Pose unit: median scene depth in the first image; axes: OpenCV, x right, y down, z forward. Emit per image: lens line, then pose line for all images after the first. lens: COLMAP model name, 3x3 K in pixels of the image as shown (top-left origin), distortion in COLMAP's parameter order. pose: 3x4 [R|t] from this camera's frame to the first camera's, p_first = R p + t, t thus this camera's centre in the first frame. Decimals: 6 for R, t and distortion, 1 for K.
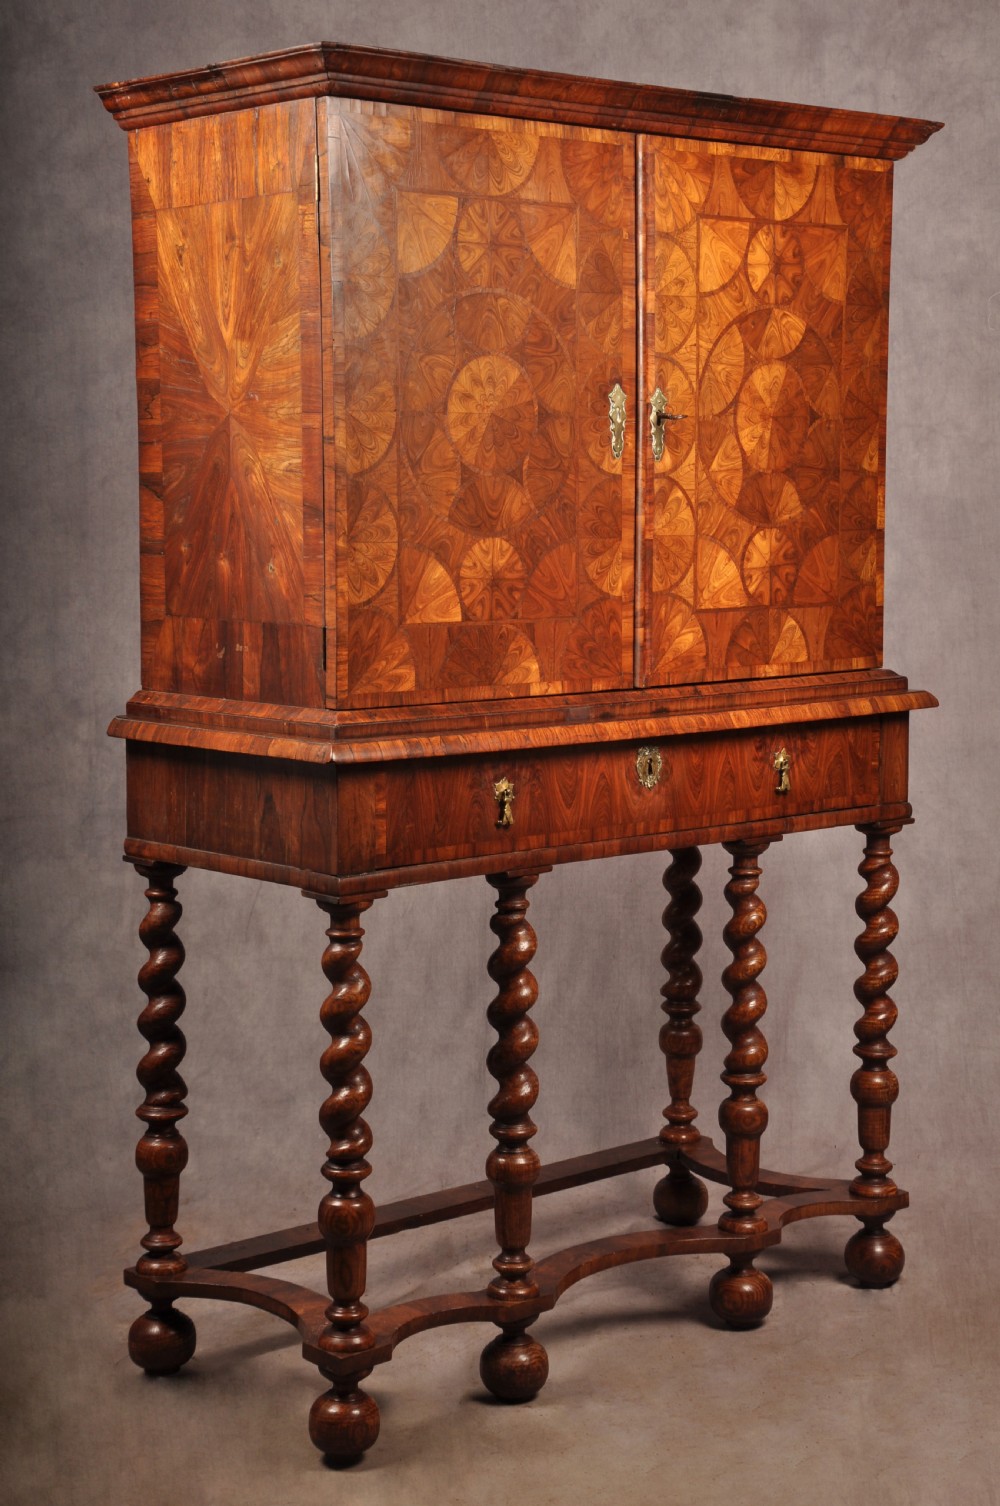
lens RADIAL K [[2586.1, 0, 576.5], [0, 2586.1, 751.1], [0, 0, 1]] dist [0.240988, 0.096492]
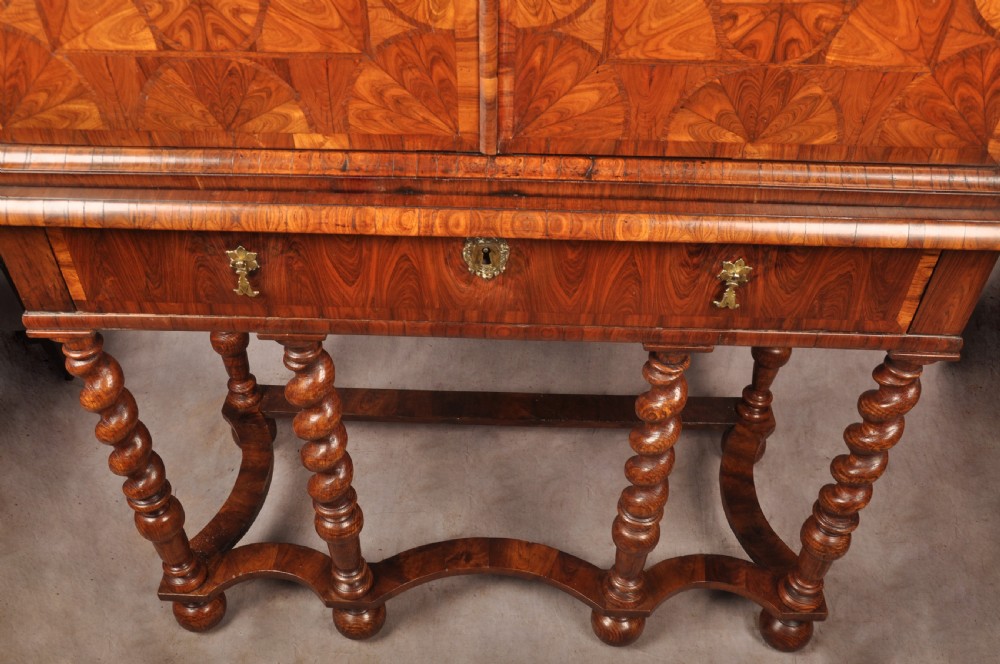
lens RADIAL K [[867.6, 0, 500.0], [0, 867.6, 332.0], [0, 0, 1]] dist [-0.126601, 0.167313]
pose [[0.713702, 0.468629, -0.520592, 0.179756], [-0.080728, 0.793306, 0.603448, -0.133952], [0.695782, -0.388656, 0.604015, 0.854548]]
